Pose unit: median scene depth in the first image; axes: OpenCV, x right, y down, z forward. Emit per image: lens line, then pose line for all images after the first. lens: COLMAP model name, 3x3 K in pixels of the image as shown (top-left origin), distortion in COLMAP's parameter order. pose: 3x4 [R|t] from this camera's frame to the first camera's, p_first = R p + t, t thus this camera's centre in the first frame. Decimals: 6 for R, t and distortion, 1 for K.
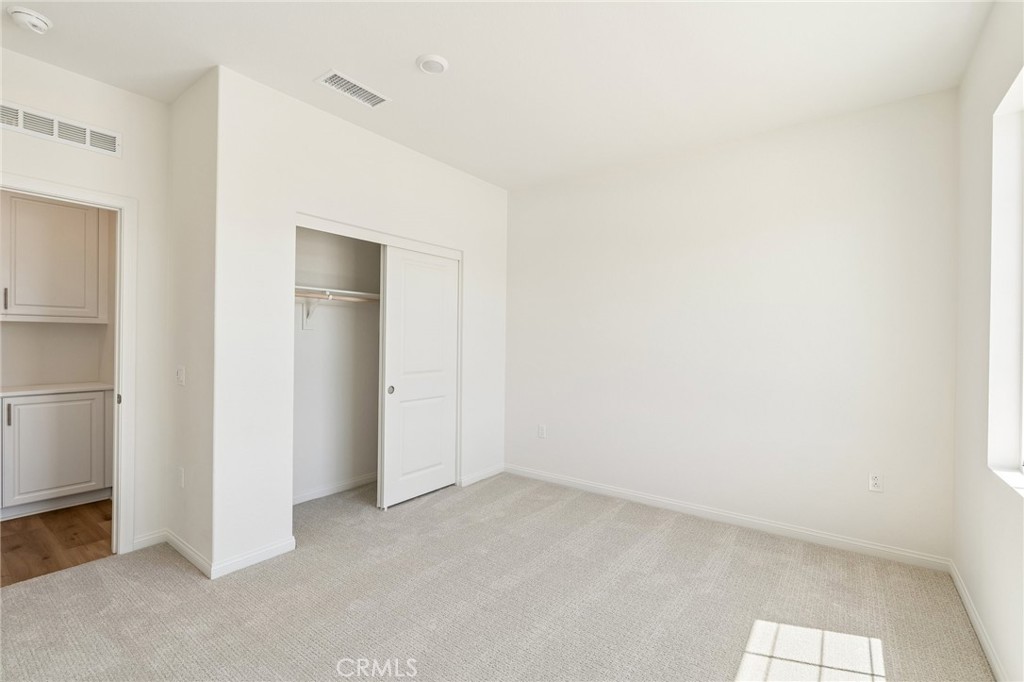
lens RADIAL K [[453.3, 0, 516.0], [0, 453.3, 340.8], [0, 0, 1]] dist [-0.000942, -0.000464]
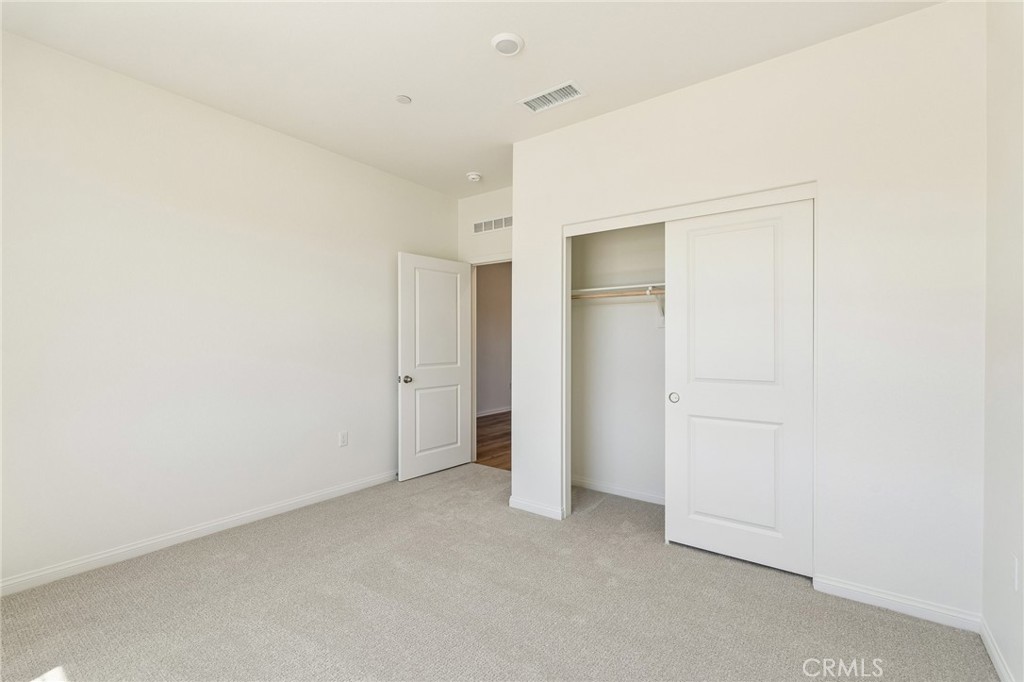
lens RADIAL K [[453.3, 0, 516.0], [0, 453.3, 340.8], [0, 0, 1]] dist [-0.000942, -0.000464]
pose [[0.017460, -0.002696, -0.999844, 0.518526], [-0.002169, 0.999994, -0.002734, 0.006728], [0.999845, 0.002216, 0.017454, 0.686118]]
